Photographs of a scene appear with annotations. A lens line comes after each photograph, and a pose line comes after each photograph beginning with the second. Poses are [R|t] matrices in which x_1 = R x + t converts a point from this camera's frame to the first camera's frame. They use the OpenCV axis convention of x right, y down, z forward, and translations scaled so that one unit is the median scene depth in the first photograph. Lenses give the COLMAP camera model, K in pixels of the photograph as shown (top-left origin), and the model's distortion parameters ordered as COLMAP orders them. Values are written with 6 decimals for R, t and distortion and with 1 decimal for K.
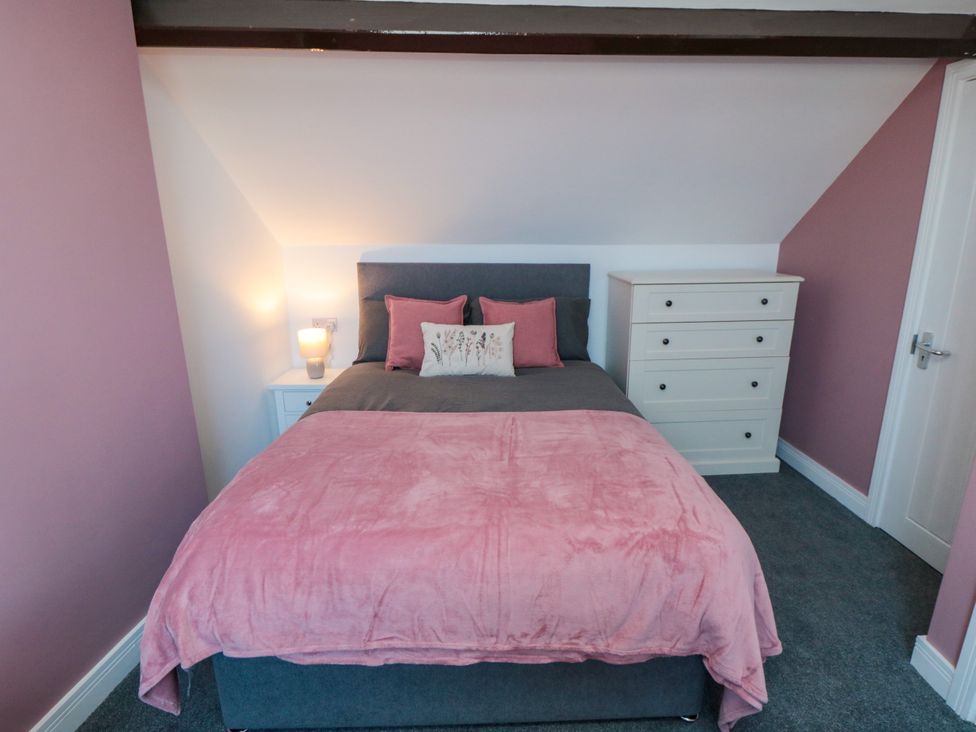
lens RADIAL K [[511.0, 0, 501.6], [0, 511.0, 362.2], [0, 0, 1]] dist [0.000641, -0.012032]
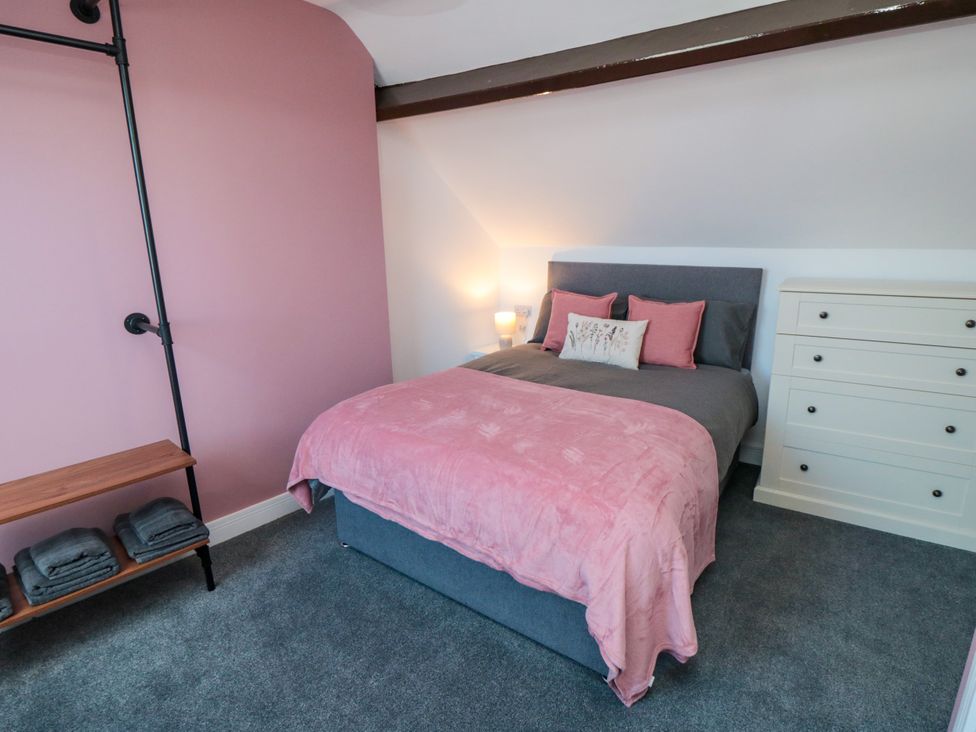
lens RADIAL K [[511.0, 0, 501.6], [0, 511.0, 362.2], [0, 0, 1]] dist [0.000641, -0.012032]
pose [[0.798406, 0.139154, -0.585819, 0.429746], [-0.142444, 0.988962, 0.040781, 0.008322], [0.585028, 0.050886, 0.809415, -0.031377]]
